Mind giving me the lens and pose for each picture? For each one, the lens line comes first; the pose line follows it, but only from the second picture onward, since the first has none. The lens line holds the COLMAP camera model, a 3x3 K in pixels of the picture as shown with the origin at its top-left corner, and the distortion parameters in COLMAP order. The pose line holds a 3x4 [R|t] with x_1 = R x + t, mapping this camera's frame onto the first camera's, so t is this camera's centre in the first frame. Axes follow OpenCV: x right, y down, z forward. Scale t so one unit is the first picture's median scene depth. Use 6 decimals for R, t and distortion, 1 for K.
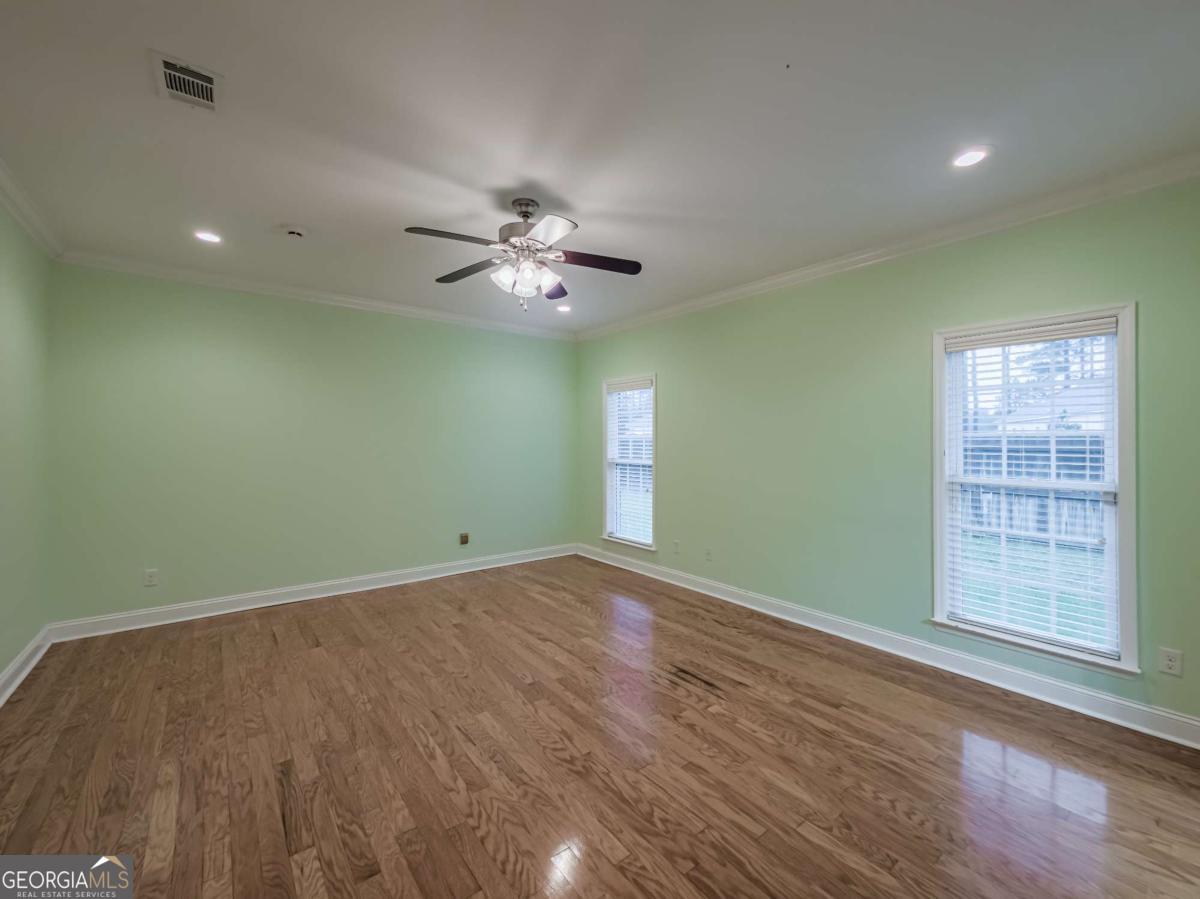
lens RADIAL K [[489.5, 0, 624.5], [0, 489.5, 432.0], [0, 0, 1]] dist [0.003358, 0.000412]
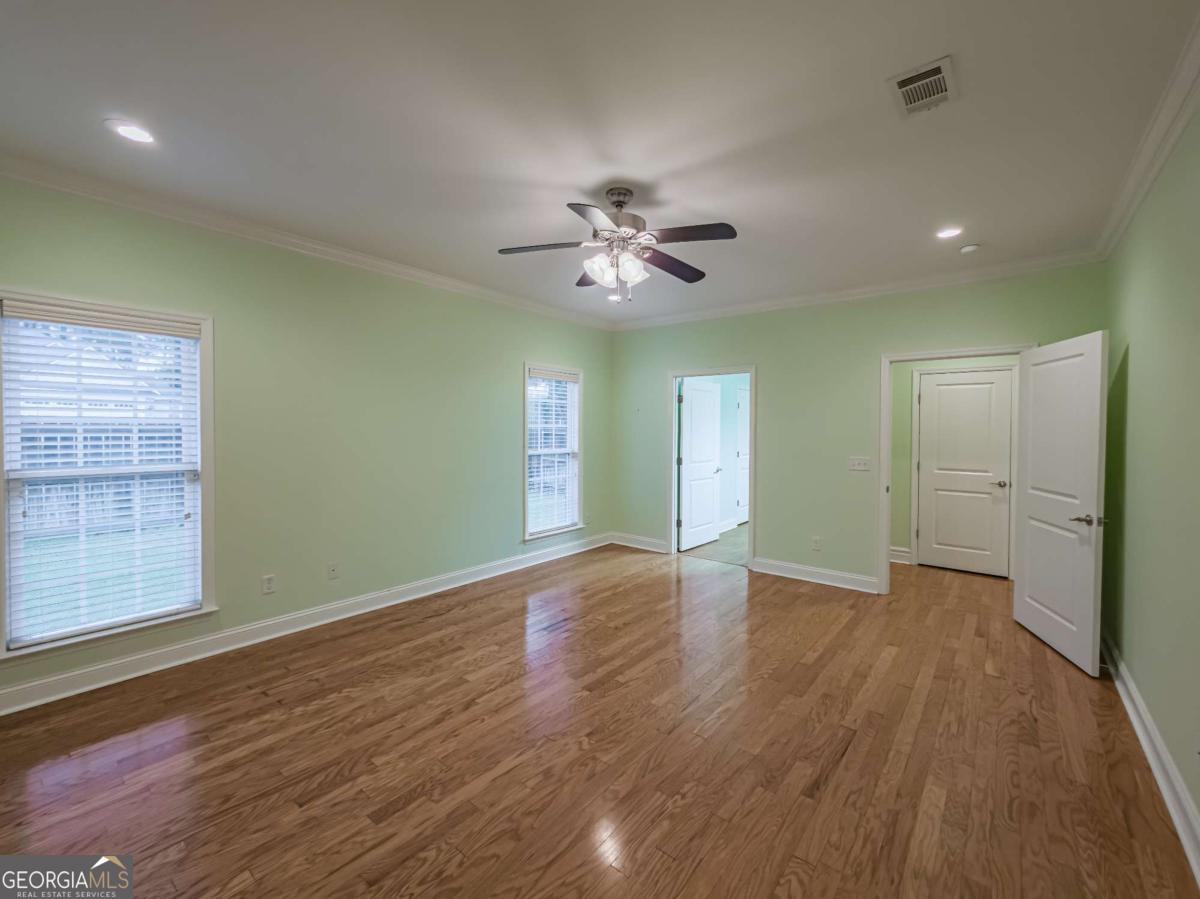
lens RADIAL K [[480.4, 0, 608.6], [0, 480.4, 426.7], [0, 0, 1]] dist [0.001090, 0.000054]
pose [[-0.176257, -0.001692, 0.984343, -1.118737], [-0.025387, 0.999674, -0.002828, 0.006171], [-0.984017, -0.025487, -0.176243, 1.148994]]
